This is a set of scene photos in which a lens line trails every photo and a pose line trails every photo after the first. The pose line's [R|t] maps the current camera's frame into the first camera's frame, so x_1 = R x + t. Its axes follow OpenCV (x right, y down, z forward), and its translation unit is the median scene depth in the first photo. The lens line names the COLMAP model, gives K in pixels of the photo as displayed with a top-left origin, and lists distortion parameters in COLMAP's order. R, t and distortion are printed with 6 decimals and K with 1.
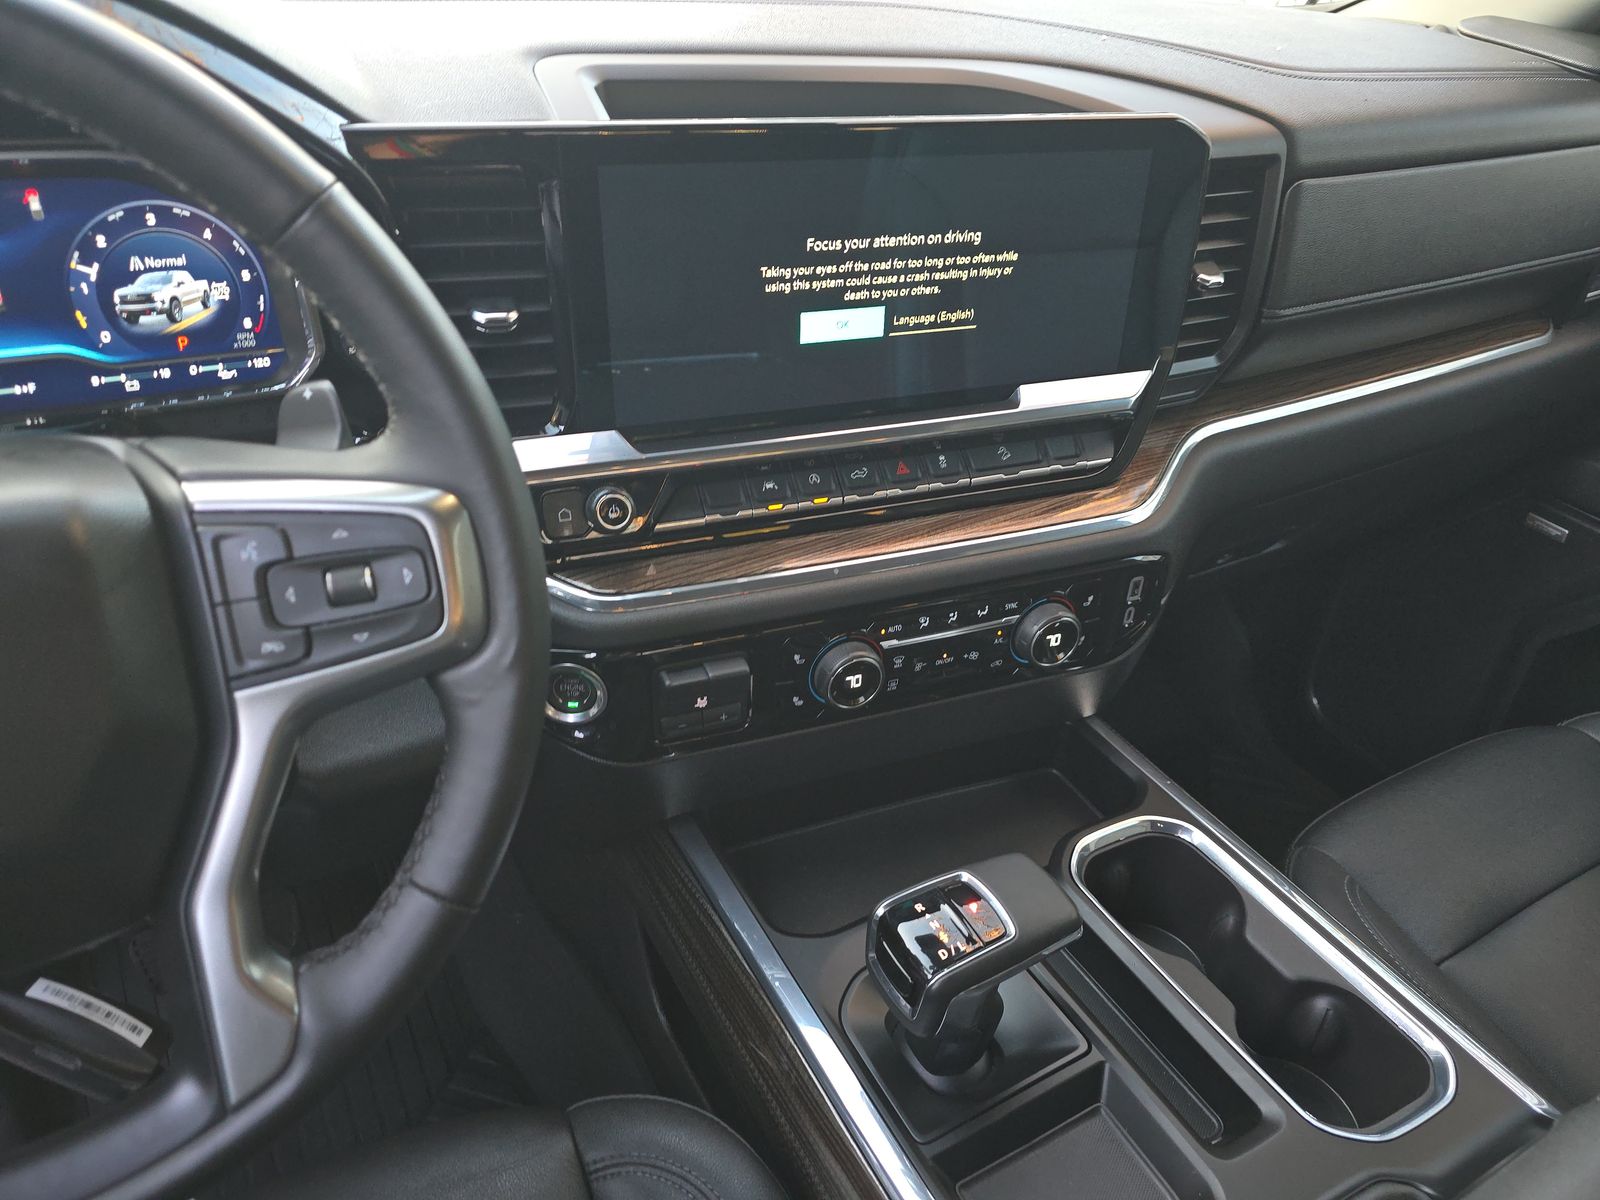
lens RADIAL K [[1069.3, 0, 800.0], [0, 1069.3, 600.0], [0, 0, 1]] dist [0.027466, -0.001660]
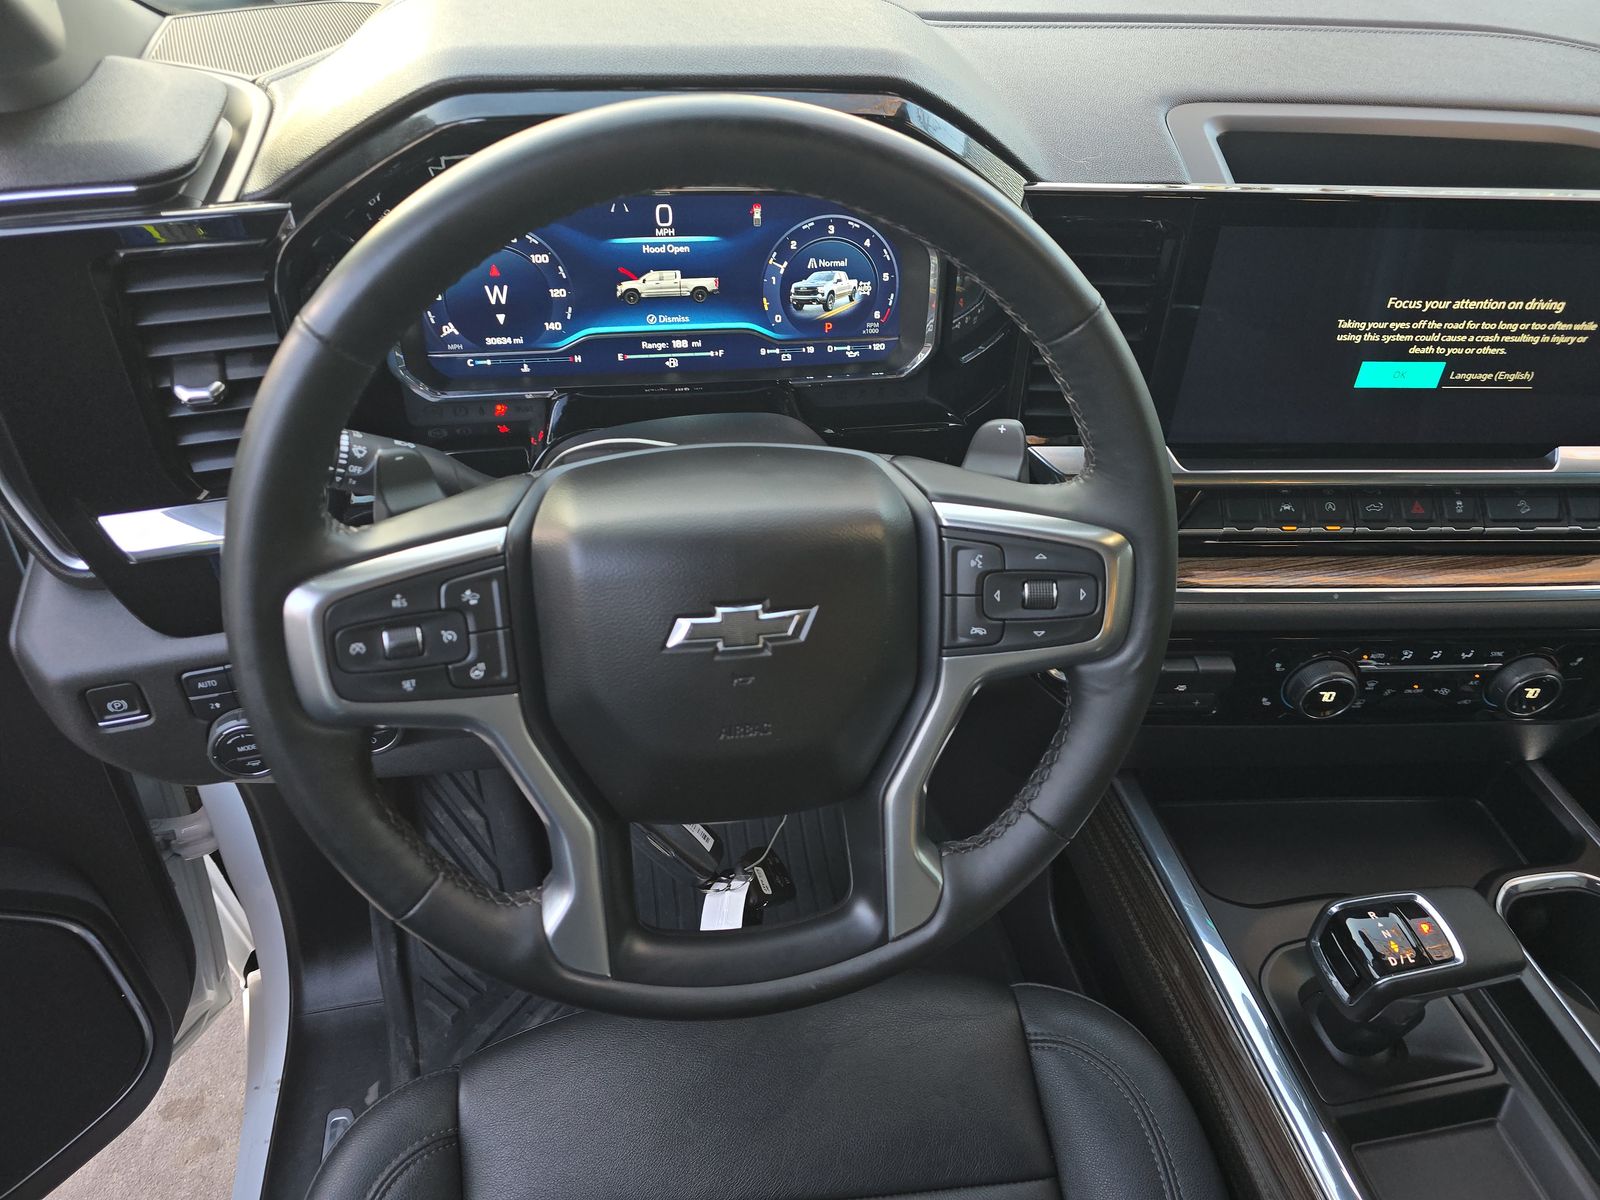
lens RADIAL K [[1103.3, 0, 800.0], [0, 1103.3, 600.0], [0, 0, 1]] dist [0.002667, -0.005938]
pose [[0.949367, 0.188780, -0.251127, -0.215210], [-0.162685, 0.979219, 0.121091, -0.075842], [0.268768, -0.074105, 0.960350, -0.237918]]
